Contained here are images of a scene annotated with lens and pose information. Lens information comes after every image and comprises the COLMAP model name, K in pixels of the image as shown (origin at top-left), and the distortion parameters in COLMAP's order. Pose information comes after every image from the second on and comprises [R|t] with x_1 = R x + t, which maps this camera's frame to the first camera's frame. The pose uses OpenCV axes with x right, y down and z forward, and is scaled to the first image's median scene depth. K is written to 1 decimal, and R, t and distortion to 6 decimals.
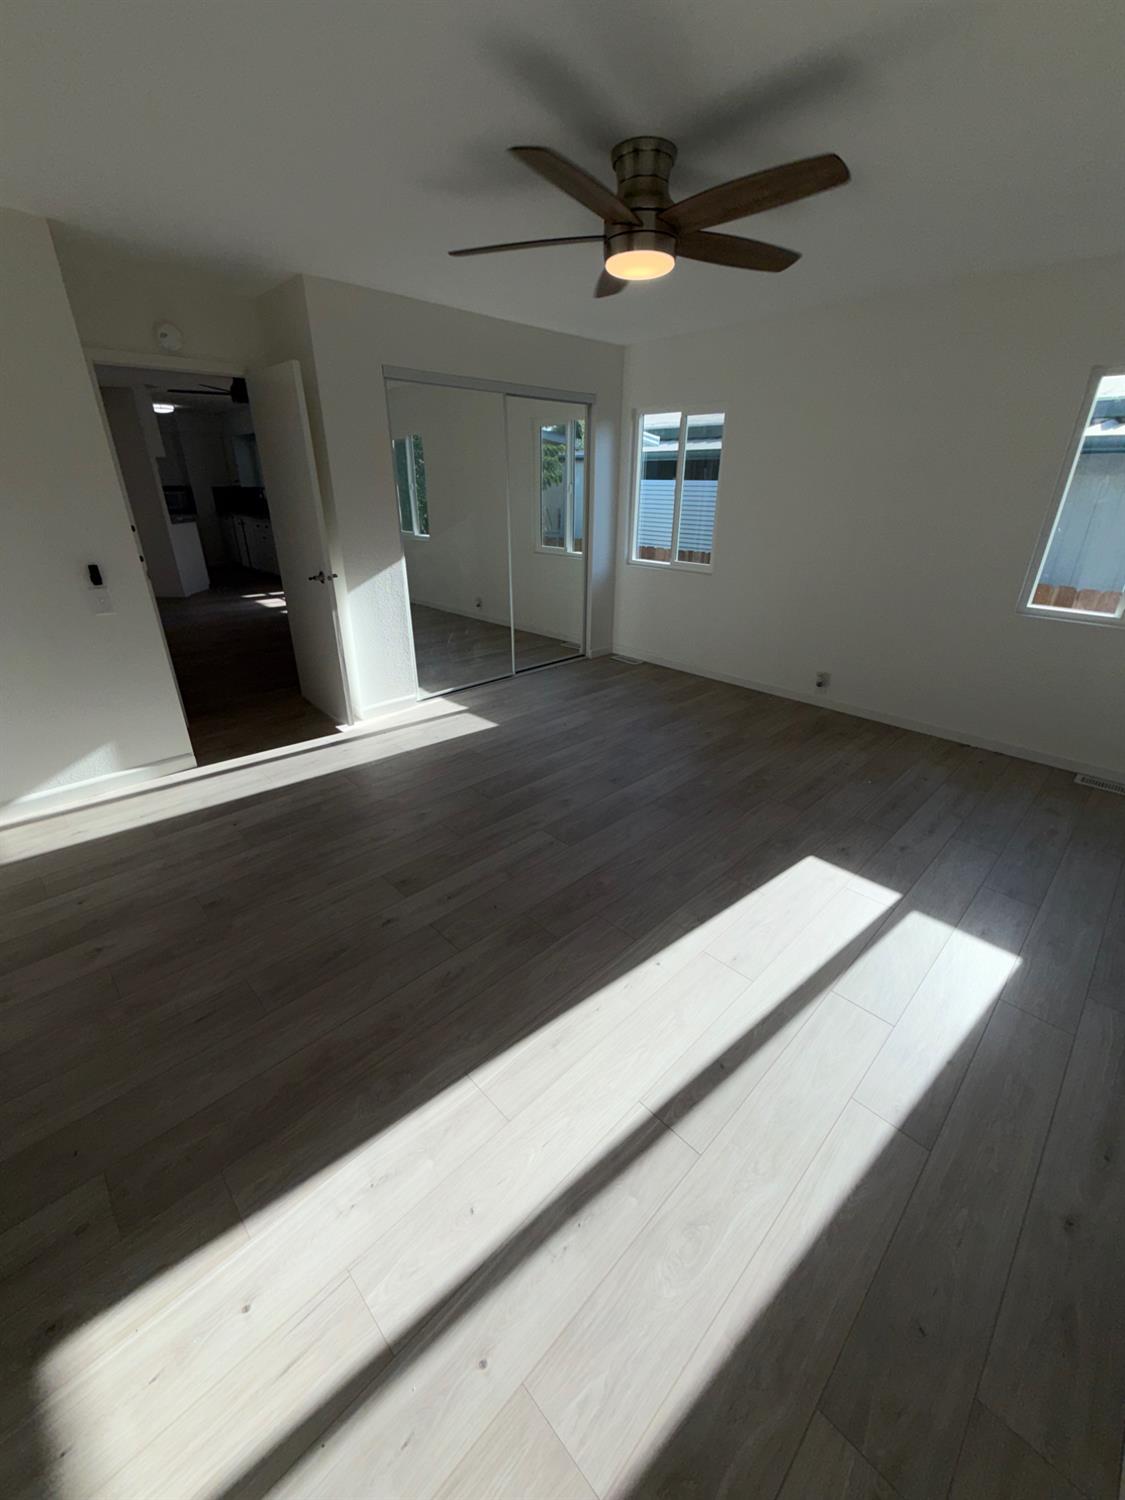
lens RADIAL K [[595.7, 0, 575.4], [0, 595.7, 747.2], [0, 0, 1]] dist [-0.001937, -0.000023]
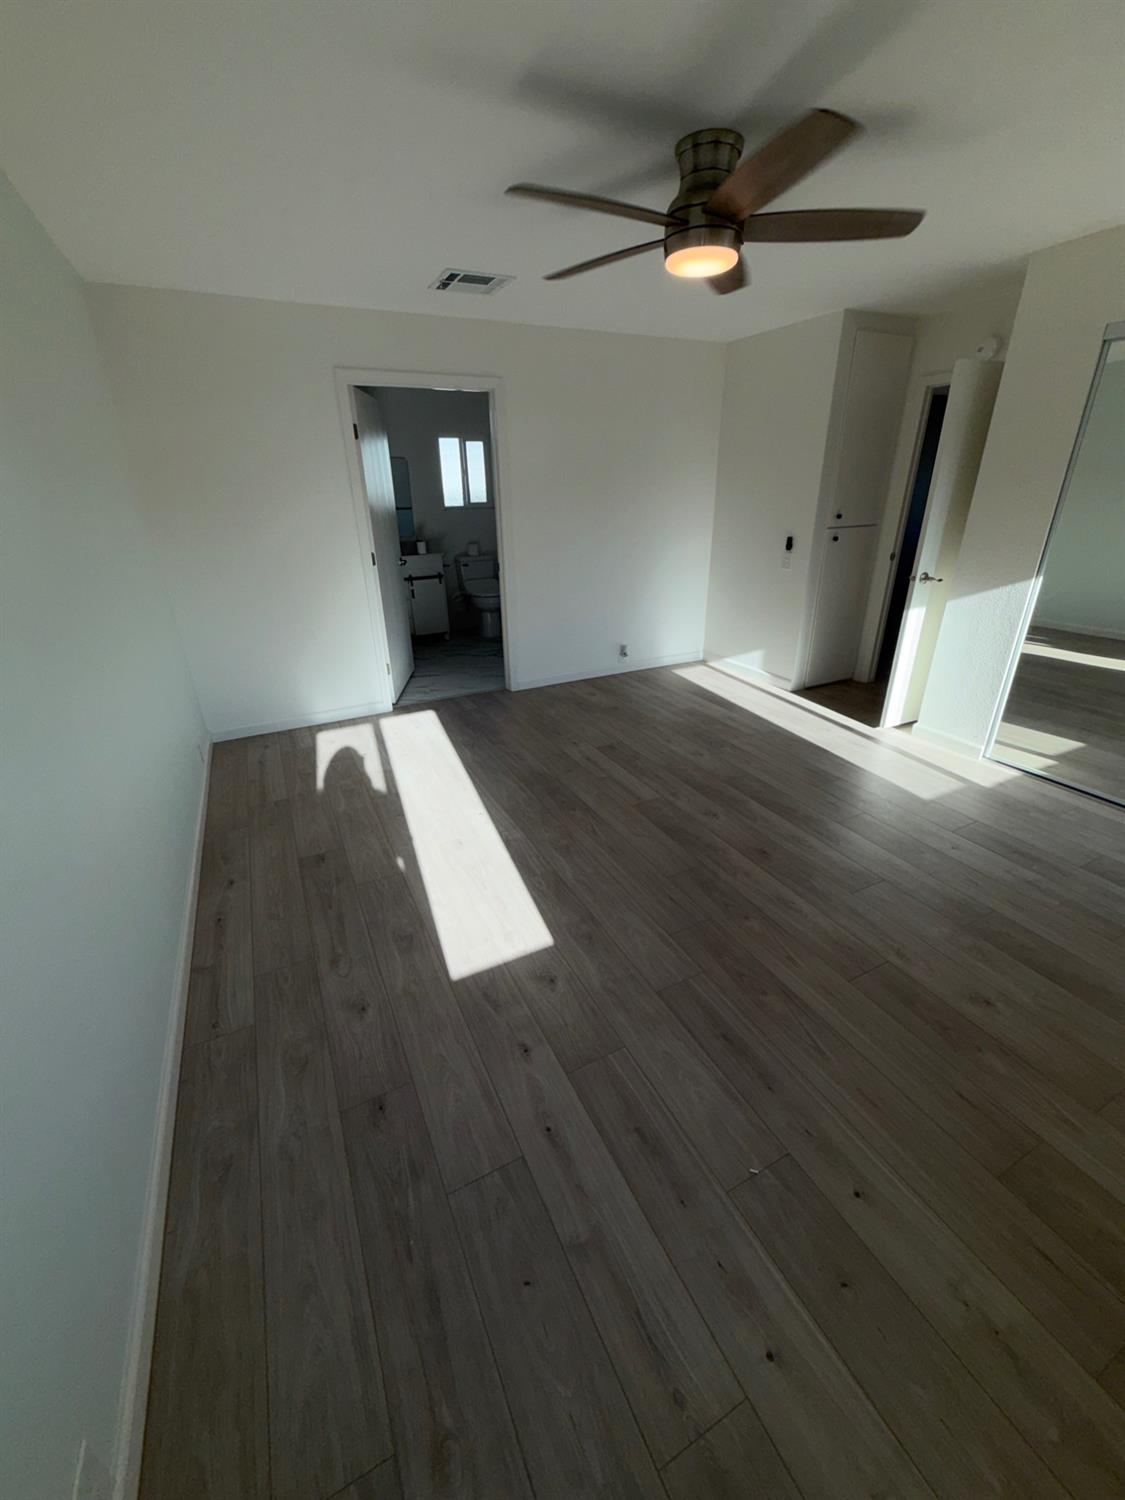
lens RADIAL K [[595.7, 0, 557.1], [0, 595.7, 755.4], [0, 0, 1]] dist [-0.001937, -0.000023]
pose [[-0.324257, 0.392278, -0.860799, 0.813132], [-0.375128, 0.782037, 0.497693, -0.349713], [0.868411, 0.484290, -0.106426, 0.789651]]
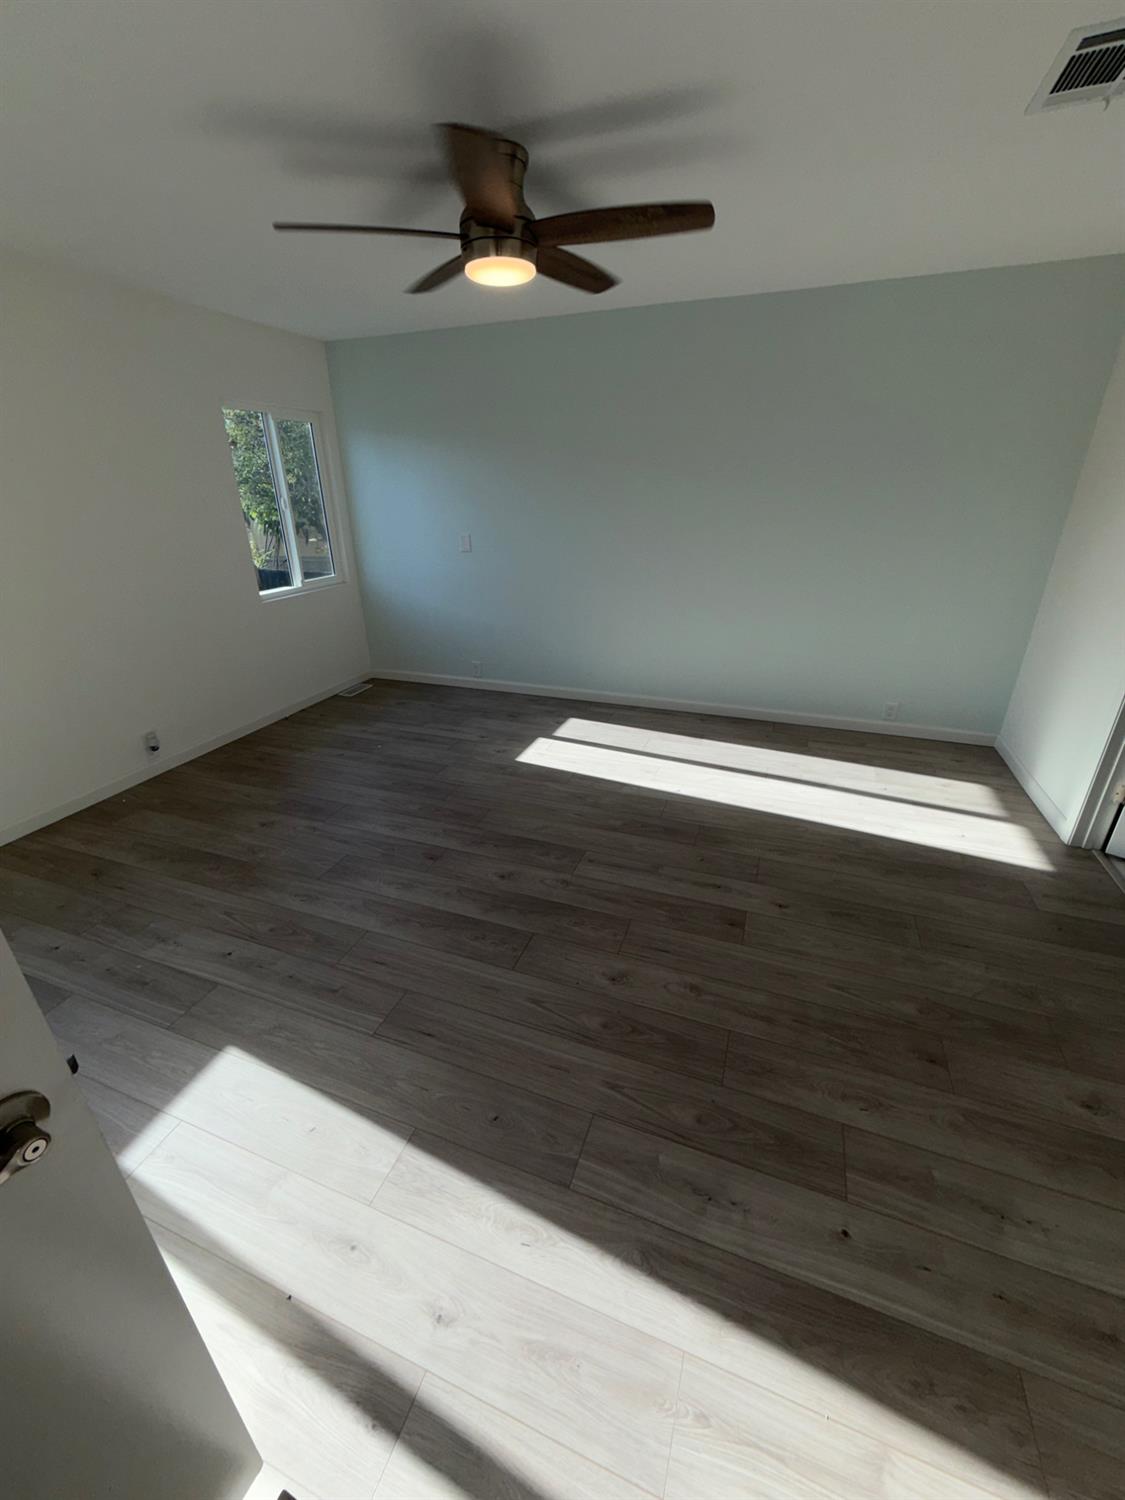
lens RADIAL K [[595.7, 0, 558.2], [0, 595.7, 745.0], [0, 0, 1]] dist [-0.001937, -0.000023]
pose [[-0.407383, -0.367513, 0.836046, -0.635474], [0.383685, 0.761868, 0.521865, -0.426224], [-0.828749, 0.533377, -0.169363, 0.925939]]
